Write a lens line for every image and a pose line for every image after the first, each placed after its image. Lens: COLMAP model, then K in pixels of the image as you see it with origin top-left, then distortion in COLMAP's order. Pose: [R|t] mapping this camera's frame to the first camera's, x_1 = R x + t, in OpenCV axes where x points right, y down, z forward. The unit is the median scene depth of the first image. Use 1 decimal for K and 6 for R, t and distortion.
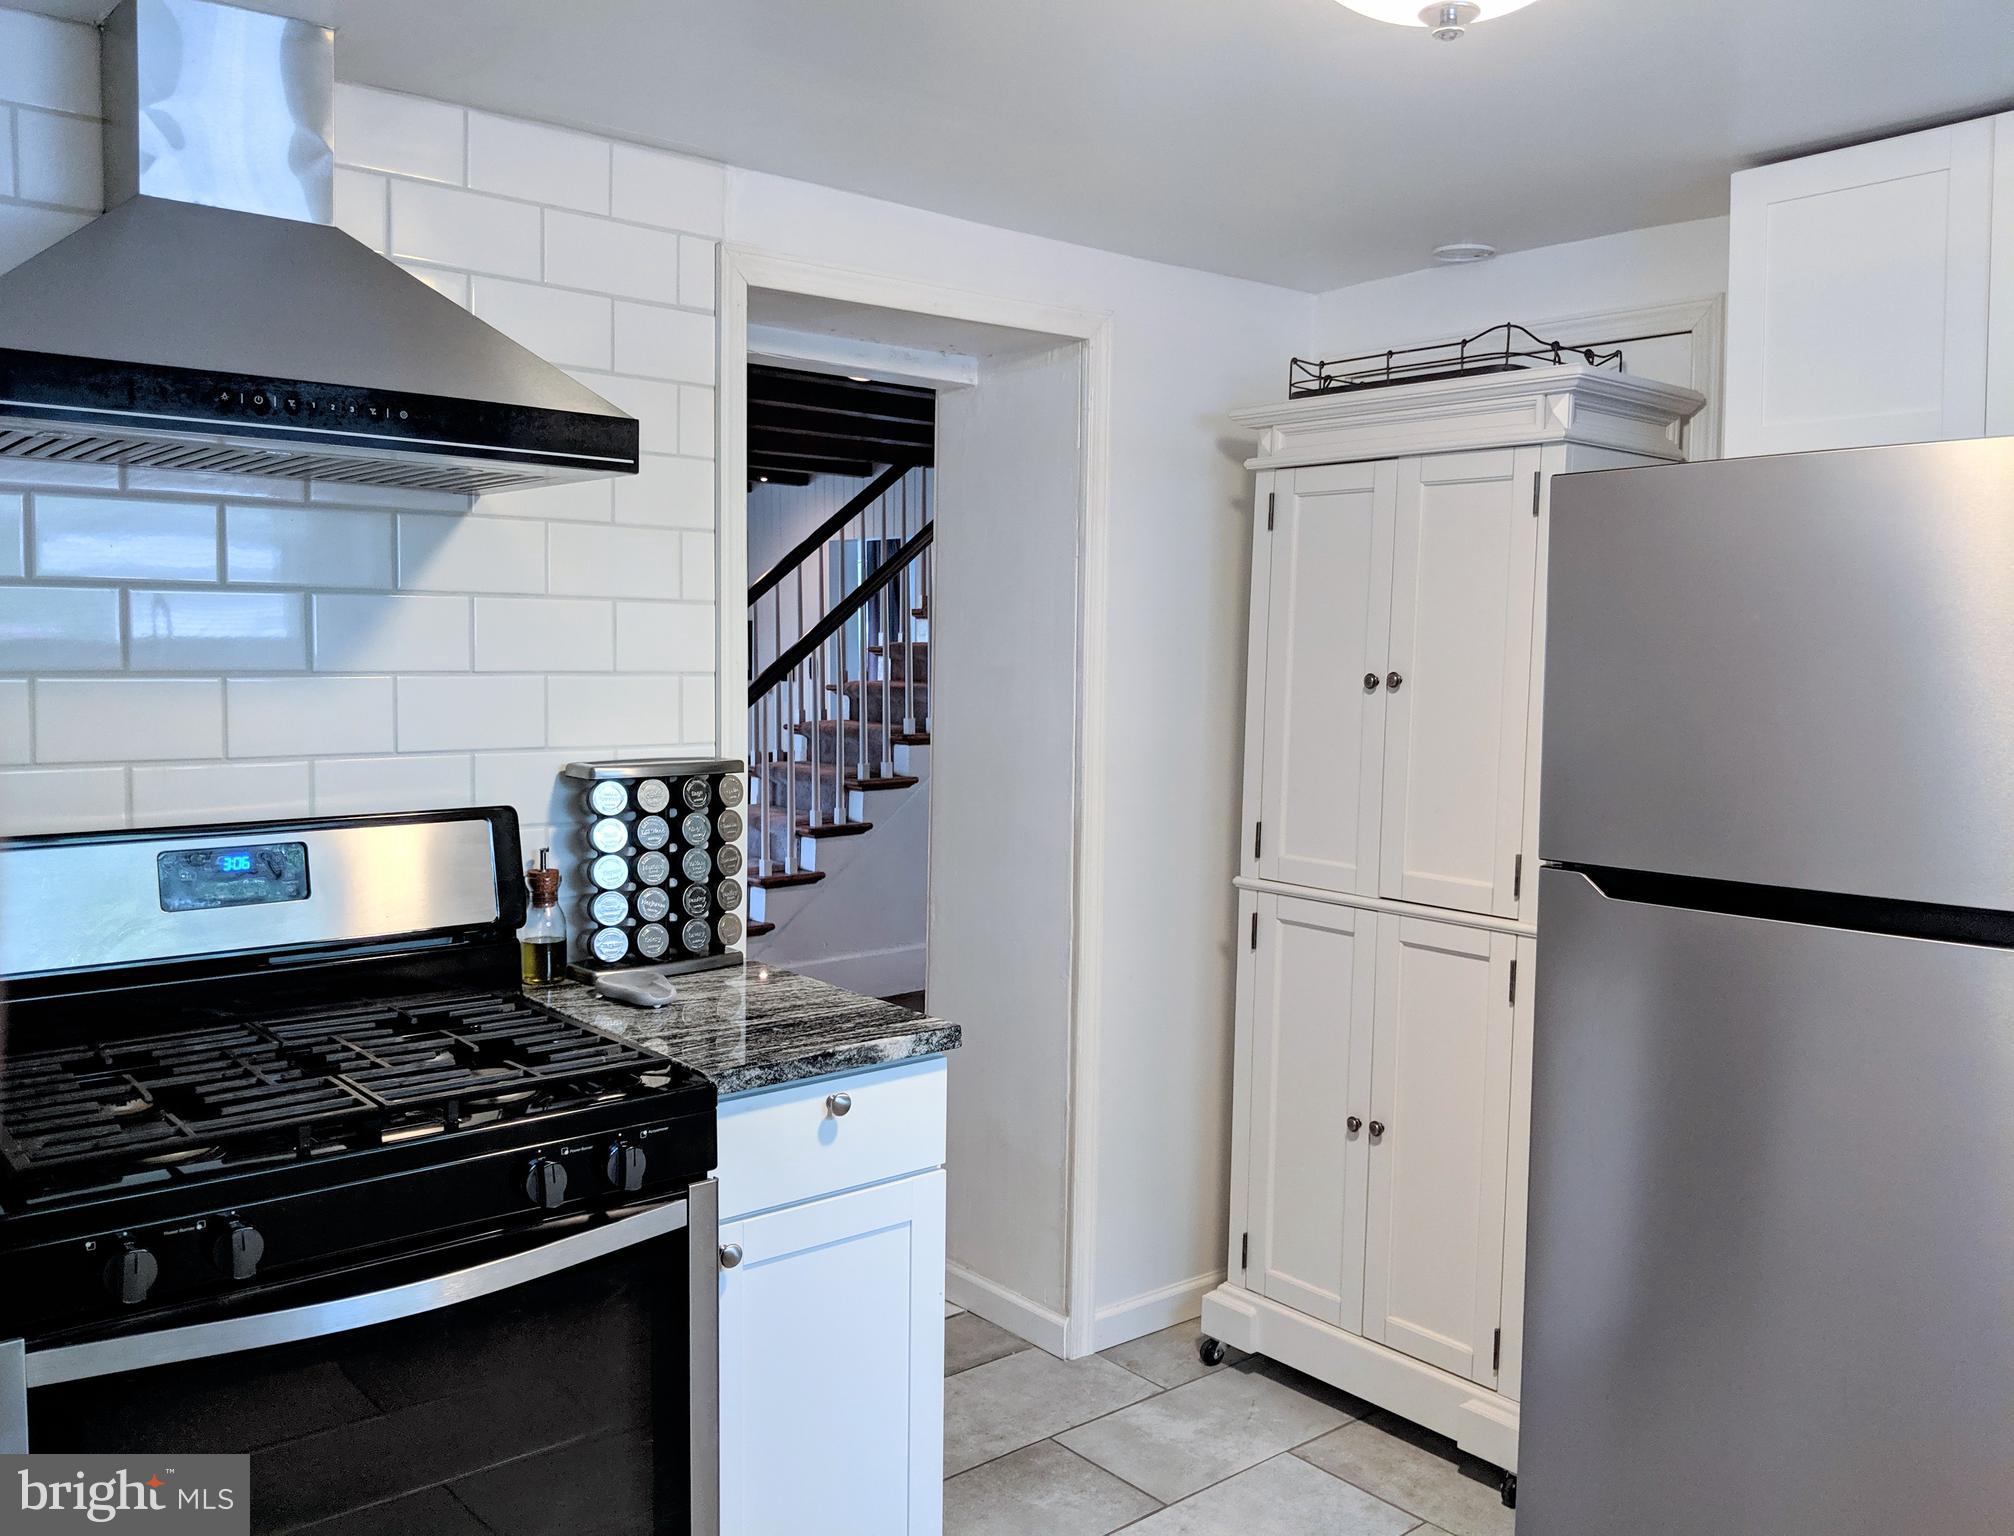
lens RADIAL K [[1648.9, 0, 1022.9], [0, 1648.9, 770.3], [0, 0, 1]] dist [0.002610, 0.001147]
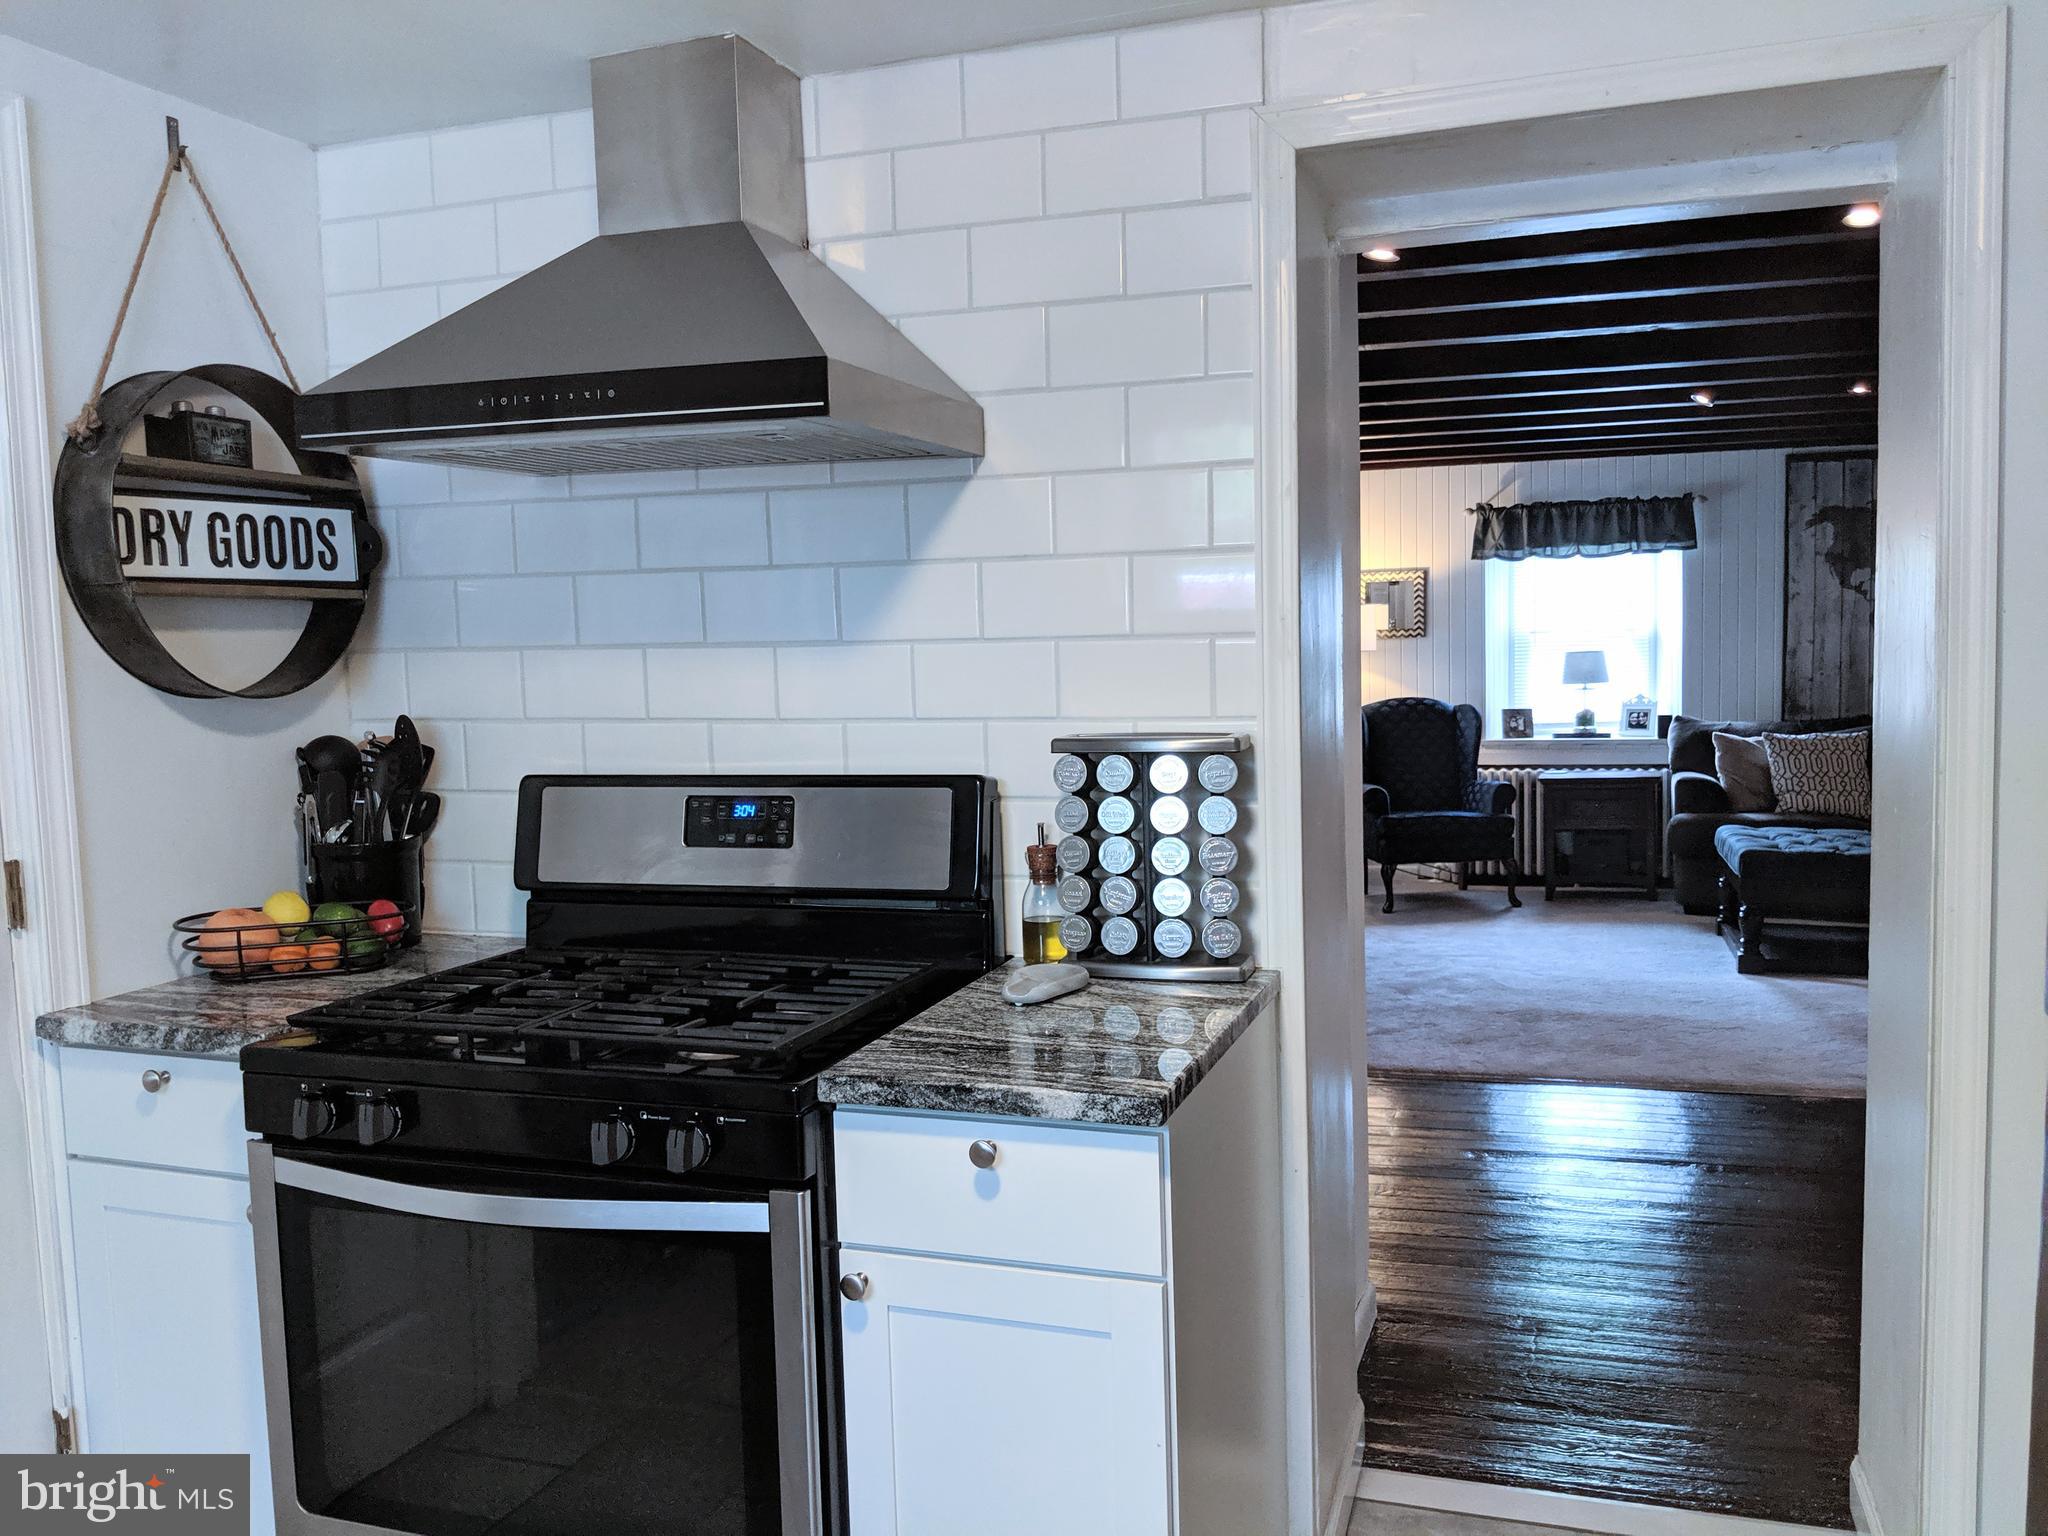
lens RADIAL K [[1609.4, 0, 1026.1], [0, 1609.4, 769.3], [0, 0, 1]] dist [0.069501, -0.115341]
pose [[0.510250, 0.045495, -0.858822, 0.578858], [-0.034305, 0.998882, 0.032533, -0.014916], [0.859342, 0.012862, 0.511240, 0.604929]]
